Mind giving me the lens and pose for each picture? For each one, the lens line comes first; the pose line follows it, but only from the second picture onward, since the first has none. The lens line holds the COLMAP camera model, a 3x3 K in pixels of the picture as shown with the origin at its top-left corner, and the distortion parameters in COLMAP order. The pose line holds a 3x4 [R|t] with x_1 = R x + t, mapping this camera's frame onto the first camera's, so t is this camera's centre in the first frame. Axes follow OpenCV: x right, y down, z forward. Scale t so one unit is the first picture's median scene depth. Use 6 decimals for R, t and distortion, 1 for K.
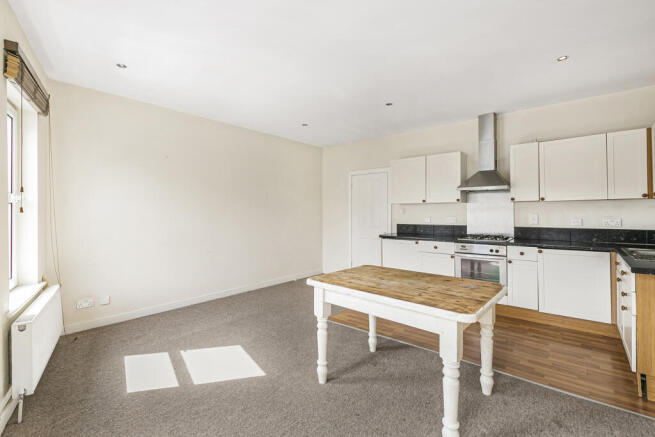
lens RADIAL K [[289.1, 0, 327.5], [0, 289.1, 218.5], [0, 0, 1]] dist [-0.000534, -0.000364]
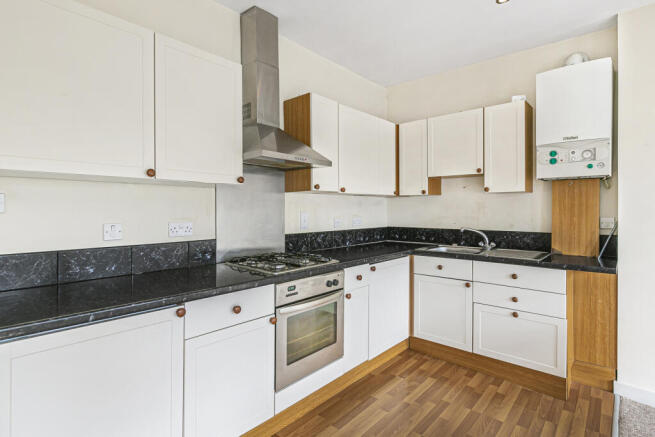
lens RADIAL K [[332.4, 0, 327.4], [0, 332.4, 210.1], [0, 0, 1]] dist [-0.001024, -0.000242]
pose [[0.019596, 0.006577, 0.999786, -0.026259], [0.022830, 0.999715, -0.007024, -0.016305], [-0.999547, 0.022963, 0.019441, 1.029736]]
